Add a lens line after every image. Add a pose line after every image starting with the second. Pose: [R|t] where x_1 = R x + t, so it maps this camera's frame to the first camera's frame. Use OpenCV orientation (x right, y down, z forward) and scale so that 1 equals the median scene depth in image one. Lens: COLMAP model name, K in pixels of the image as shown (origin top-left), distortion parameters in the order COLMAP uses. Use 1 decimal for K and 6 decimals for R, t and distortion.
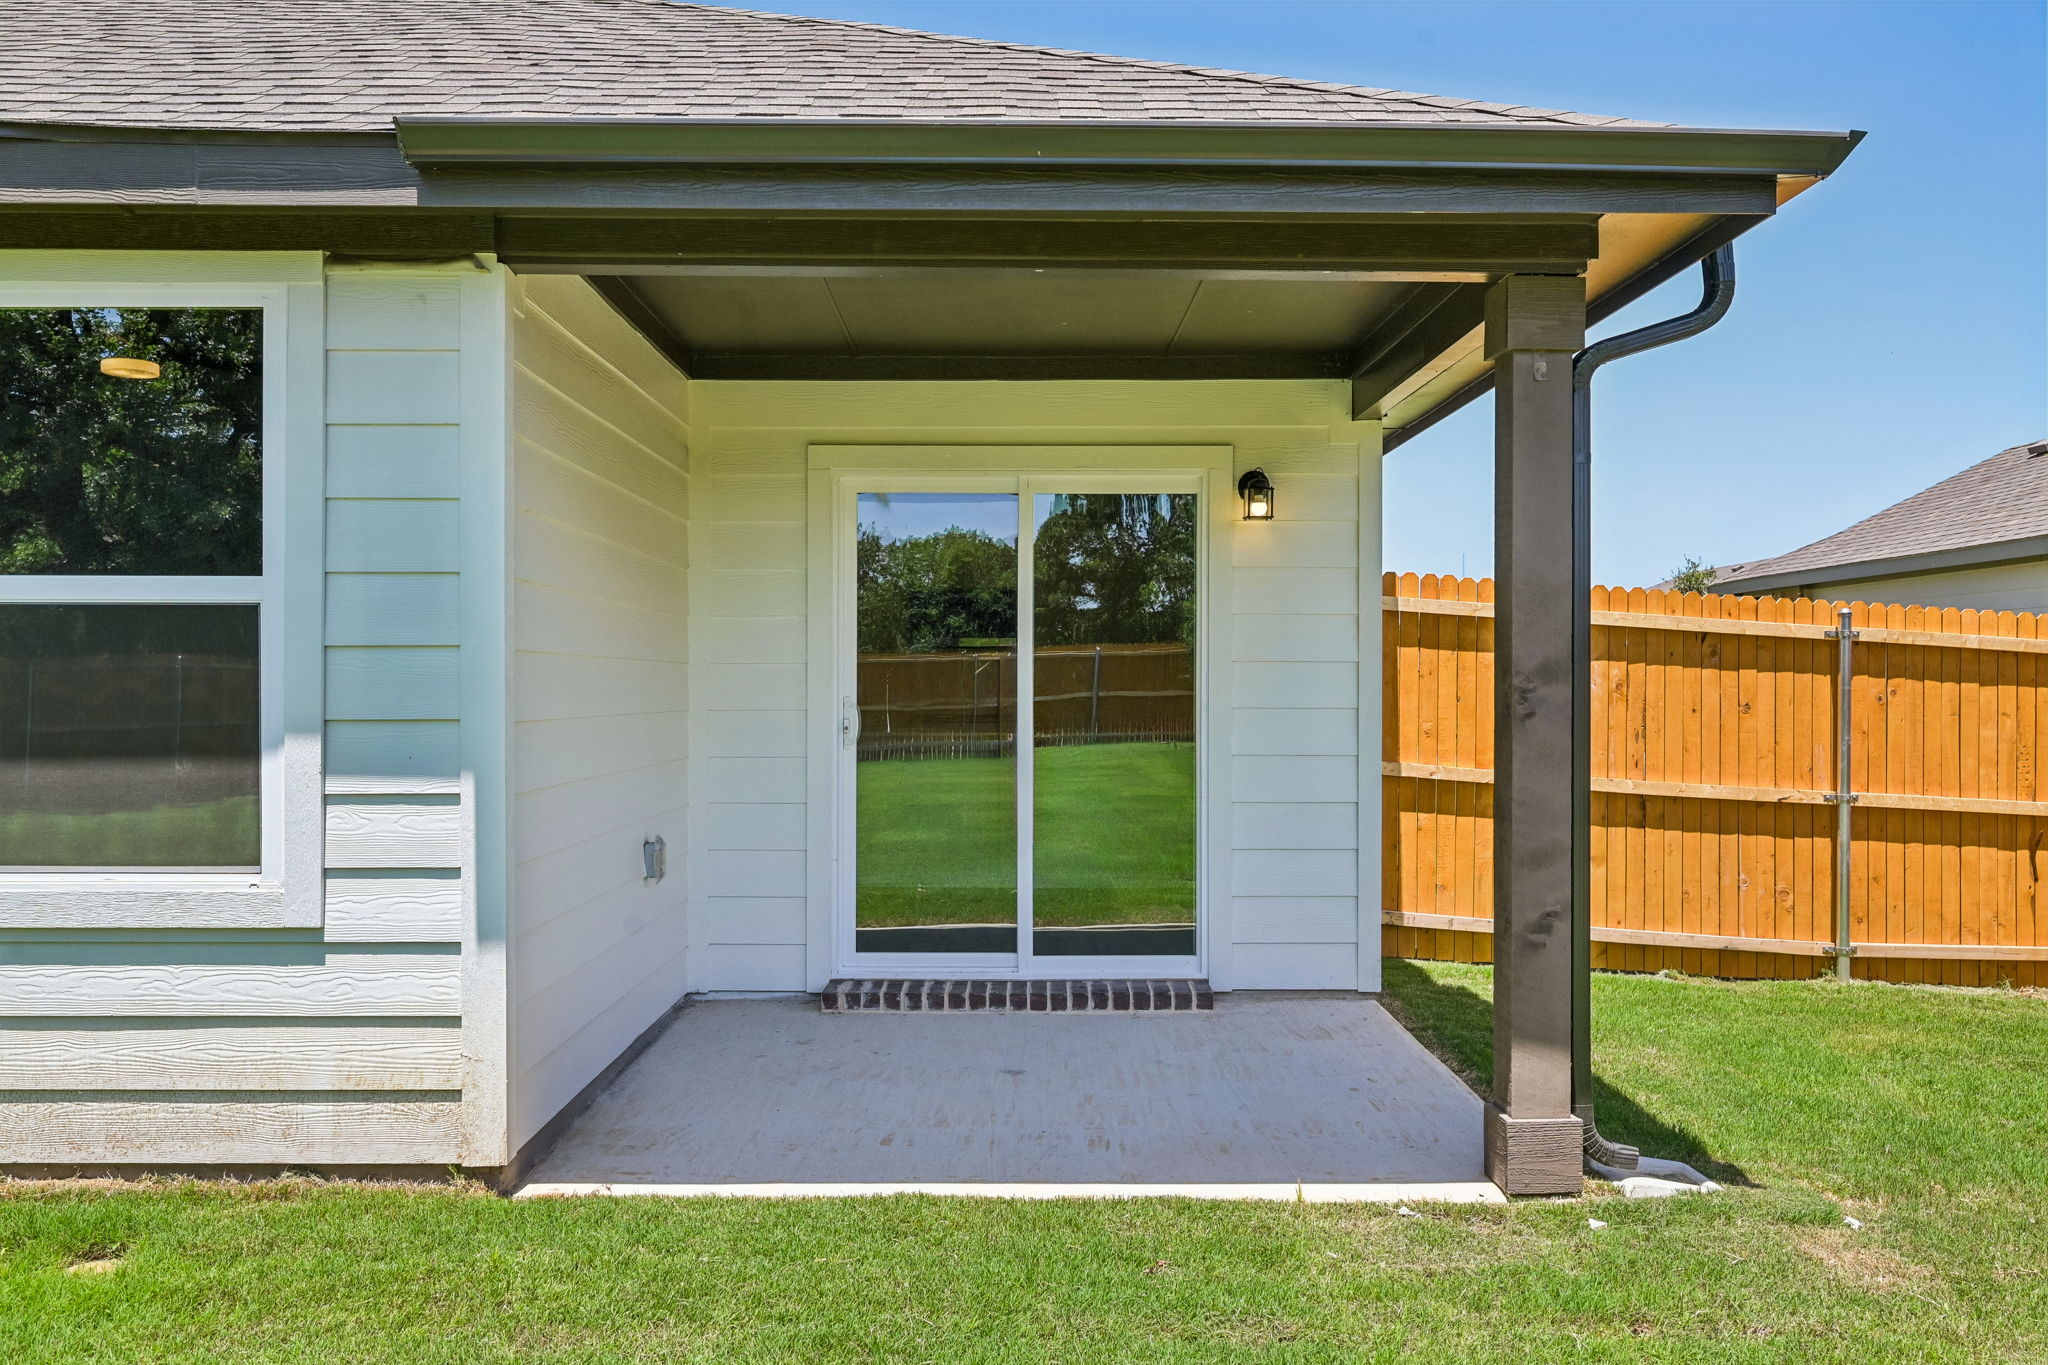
lens RADIAL K [[1612.9, 0, 1010.8], [0, 1612.9, 679.7], [0, 0, 1]] dist [-0.004527, 0.004751]
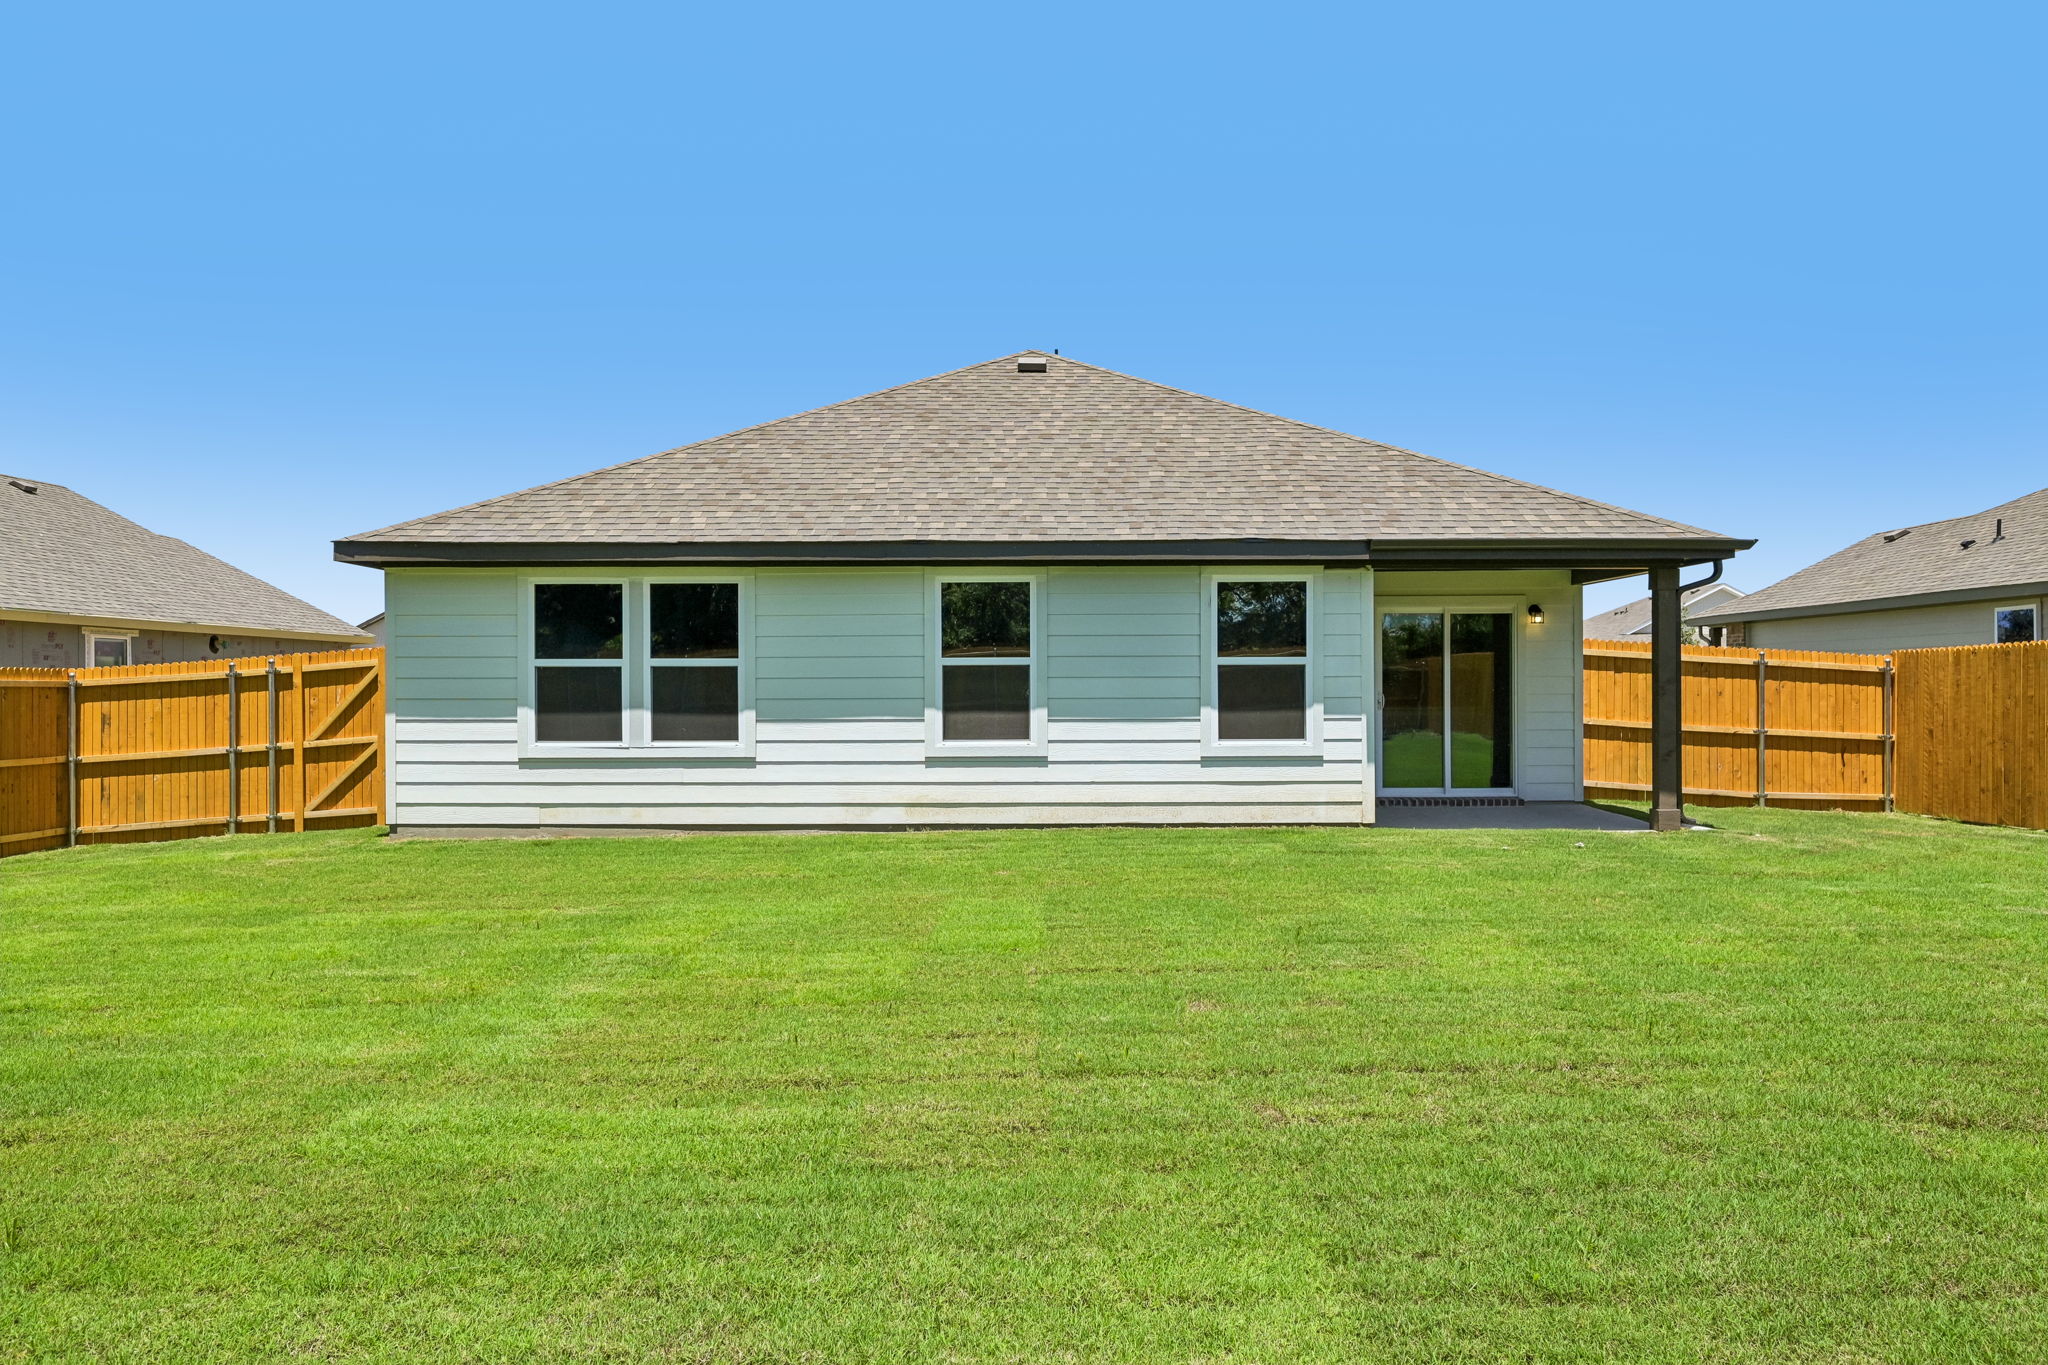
lens RADIAL K [[1375.0, 0, 1039.2], [0, 1375.0, 687.5], [0, 0, 1]] dist [-0.005639, 0.003394]
pose [[0.999793, -0.007052, -0.019079, -0.616764], [0.007130, 0.999967, 0.004018, -0.008344], [0.019050, -0.004153, 0.999810, -1.265633]]
